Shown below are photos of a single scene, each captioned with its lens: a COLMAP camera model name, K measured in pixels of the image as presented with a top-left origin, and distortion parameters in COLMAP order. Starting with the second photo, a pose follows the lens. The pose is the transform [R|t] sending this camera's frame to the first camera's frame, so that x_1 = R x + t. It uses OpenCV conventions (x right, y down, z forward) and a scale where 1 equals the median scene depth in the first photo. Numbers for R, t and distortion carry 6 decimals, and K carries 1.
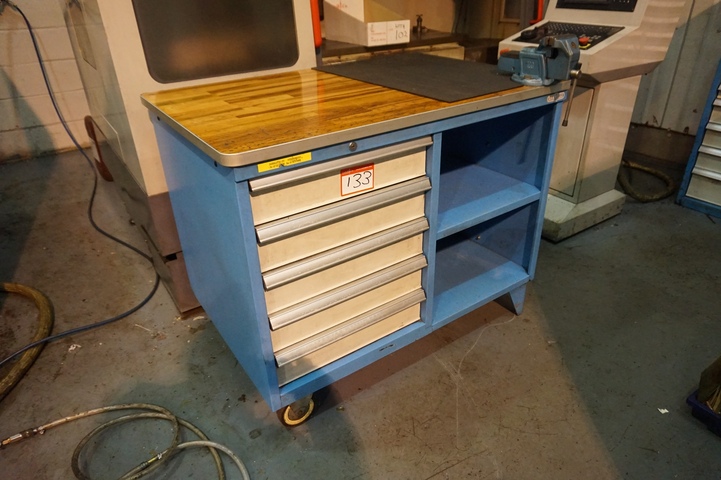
lens RADIAL K [[478.6, 0, 358.9], [0, 478.6, 237.7], [0, 0, 1]] dist [-0.029661, 0.005172]
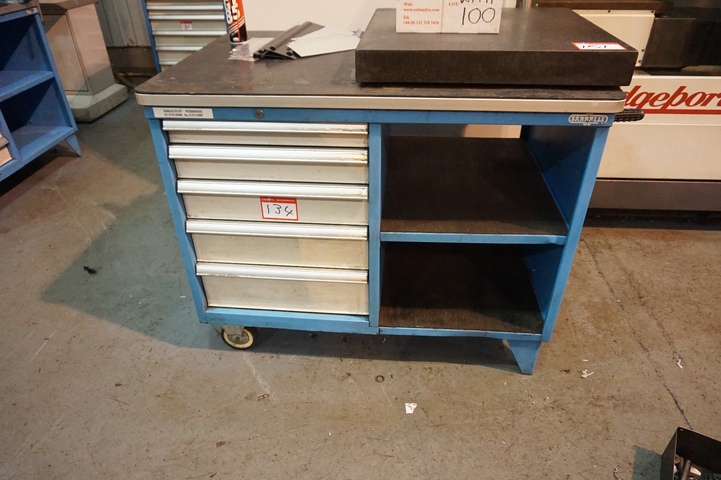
lens RADIAL K [[478.6, 0, 360.3], [0, 478.6, 242.4], [0, 0, 1]] dist [-0.029661, 0.005172]
pose [[0.618102, -0.415814, 0.667120, -0.227088], [0.368425, 0.902904, 0.221423, 0.354377], [-0.694416, 0.108922, 0.711282, -0.642548]]
